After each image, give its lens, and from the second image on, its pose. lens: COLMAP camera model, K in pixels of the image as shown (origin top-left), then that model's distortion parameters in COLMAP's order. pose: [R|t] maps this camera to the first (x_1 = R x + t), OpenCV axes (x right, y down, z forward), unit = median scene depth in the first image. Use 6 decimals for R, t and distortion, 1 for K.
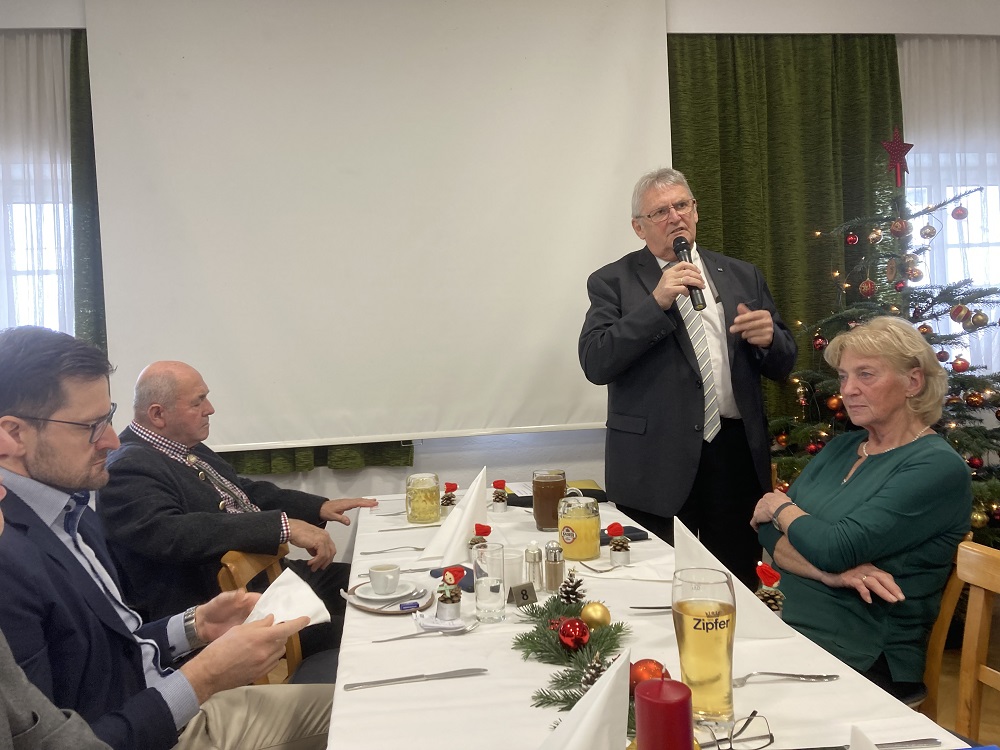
lens RADIAL K [[823.8, 0, 496.5], [0, 823.8, 354.2], [0, 0, 1]] dist [0.034413, -0.019254]
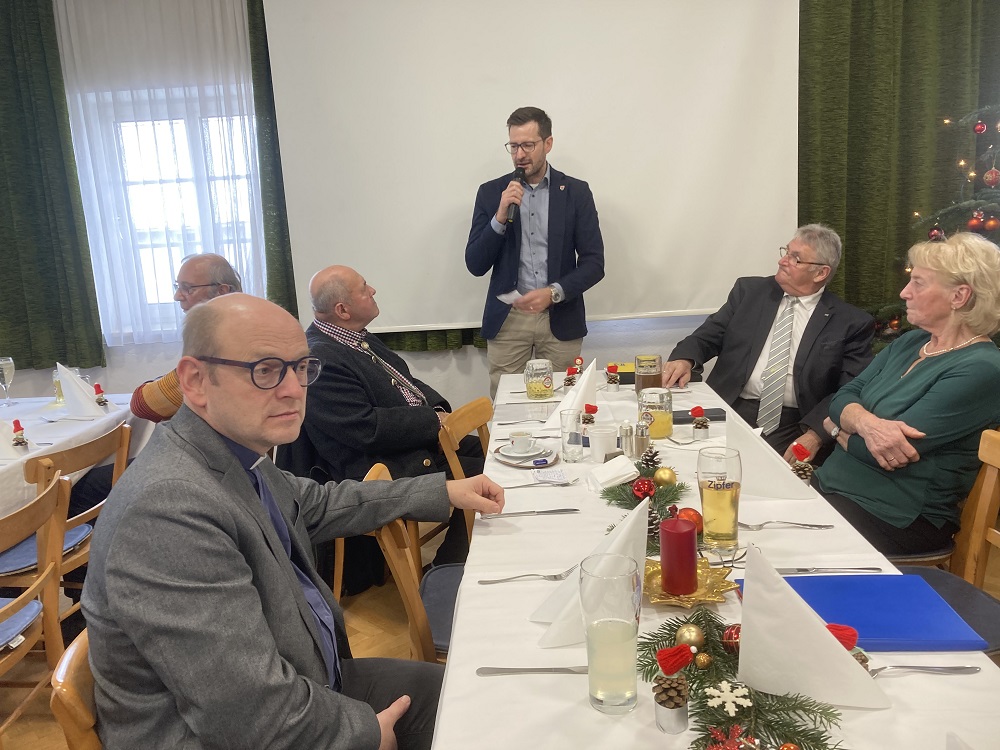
lens RADIAL K [[823.8, 0, 501.1], [0, 823.8, 367.3], [0, 0, 1]] dist [0.034413, -0.019254]
pose [[0.985303, 0.018953, -0.169761, 0.049660], [0.012543, 0.983115, 0.182559, -0.068301], [0.170354, -0.182005, 0.968428, -0.198205]]
